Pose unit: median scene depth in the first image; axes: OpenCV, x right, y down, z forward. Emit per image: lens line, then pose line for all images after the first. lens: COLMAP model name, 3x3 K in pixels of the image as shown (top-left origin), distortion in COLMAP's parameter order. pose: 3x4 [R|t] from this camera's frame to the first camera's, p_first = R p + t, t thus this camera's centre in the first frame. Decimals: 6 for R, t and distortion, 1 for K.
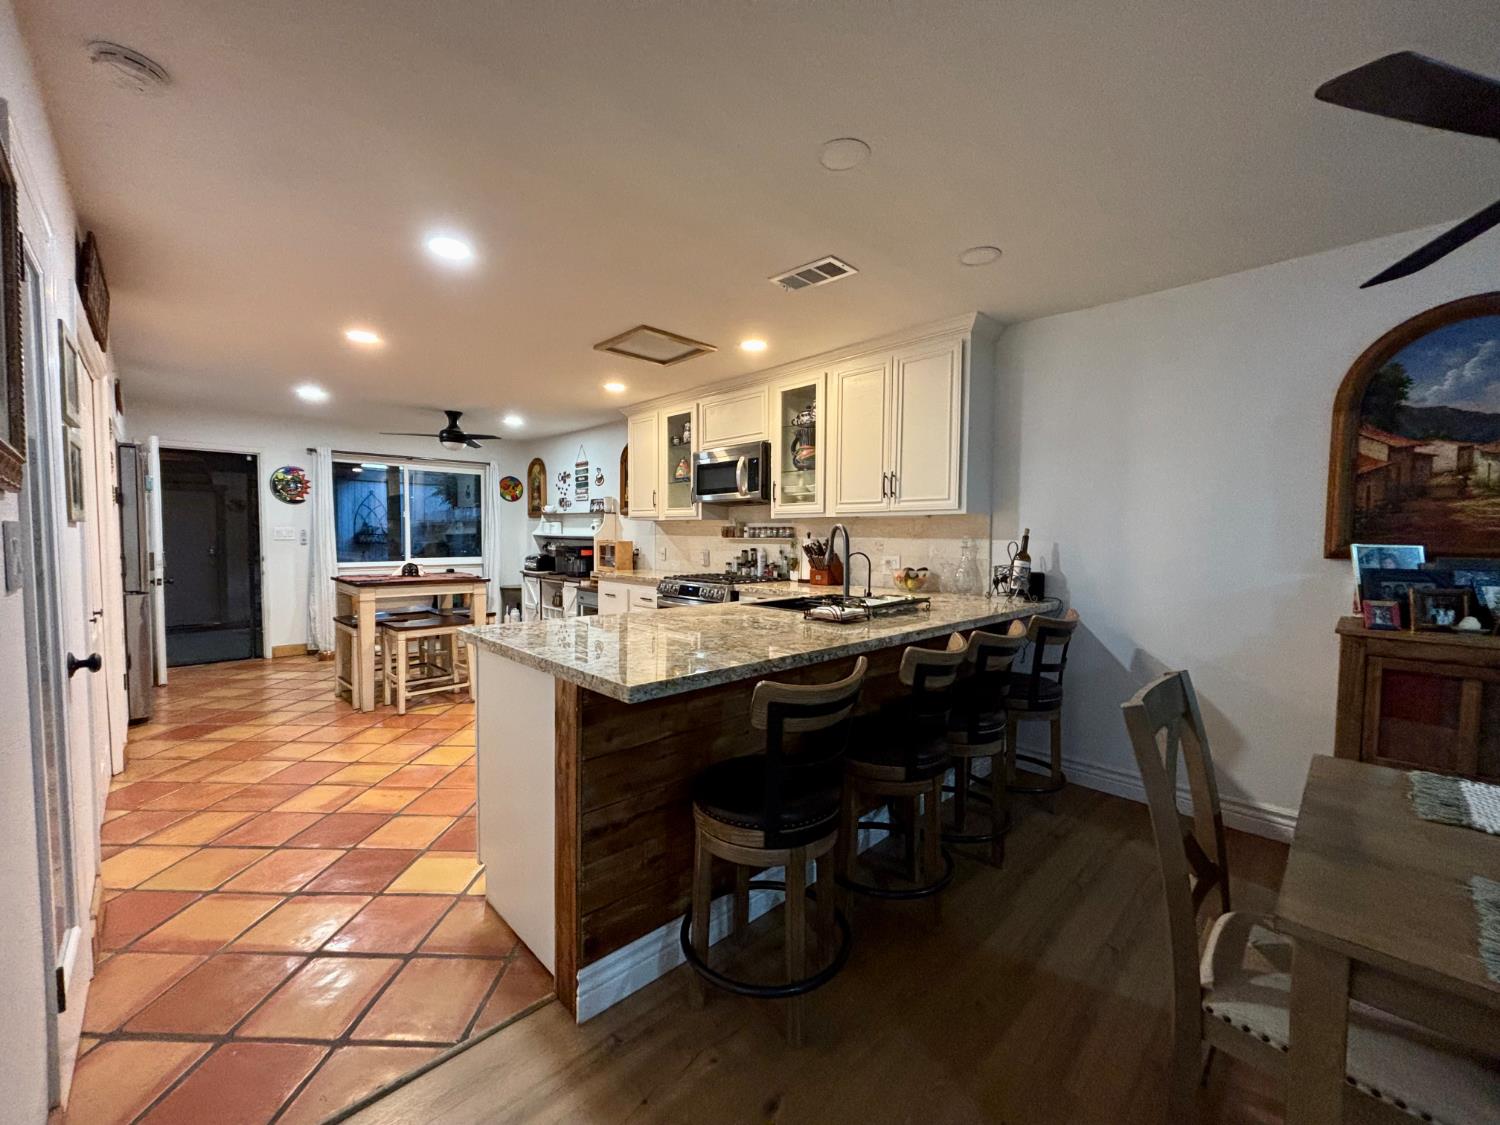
lens RADIAL K [[603.3, 0, 742.5], [0, 603.3, 560.7], [0, 0, 1]] dist [-0.000279, 0.000024]
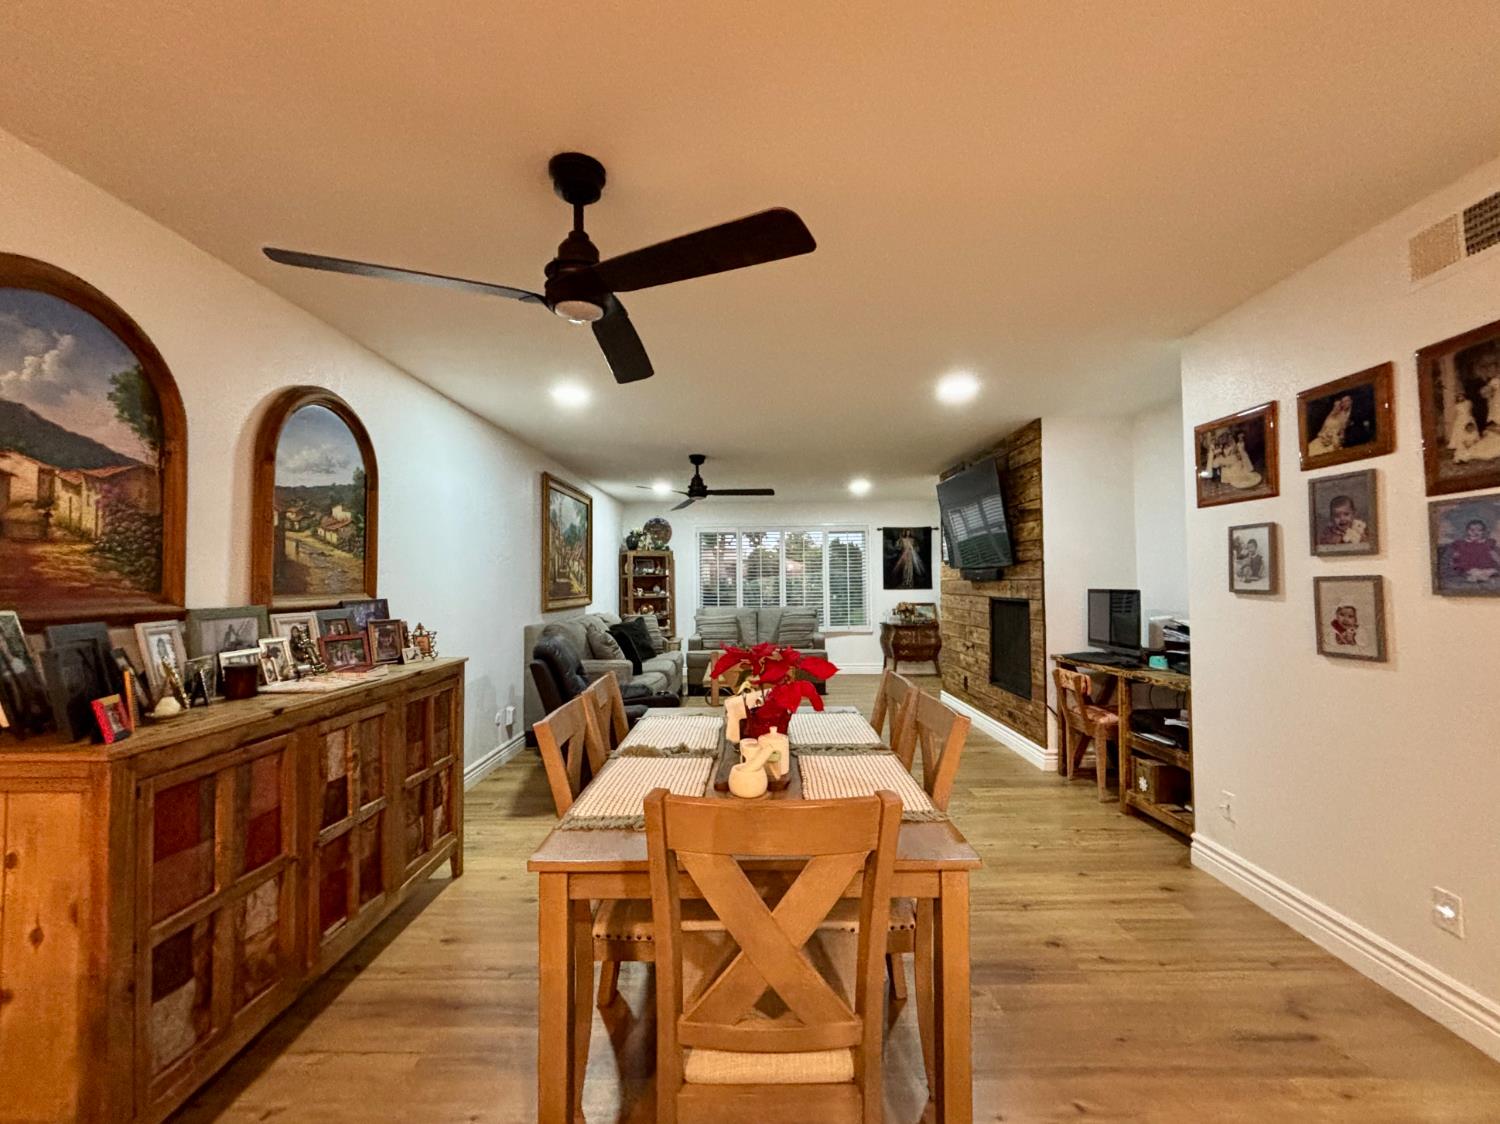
lens RADIAL K [[603.3, 0, 750.7], [0, 603.3, 564.0], [0, 0, 1]] dist [-0.000279, 0.000024]
pose [[-0.720373, 0.018127, 0.693350, 0.103423], [0.036009, 0.999288, 0.011288, -0.054749], [-0.692652, 0.033099, -0.720512, 0.926331]]
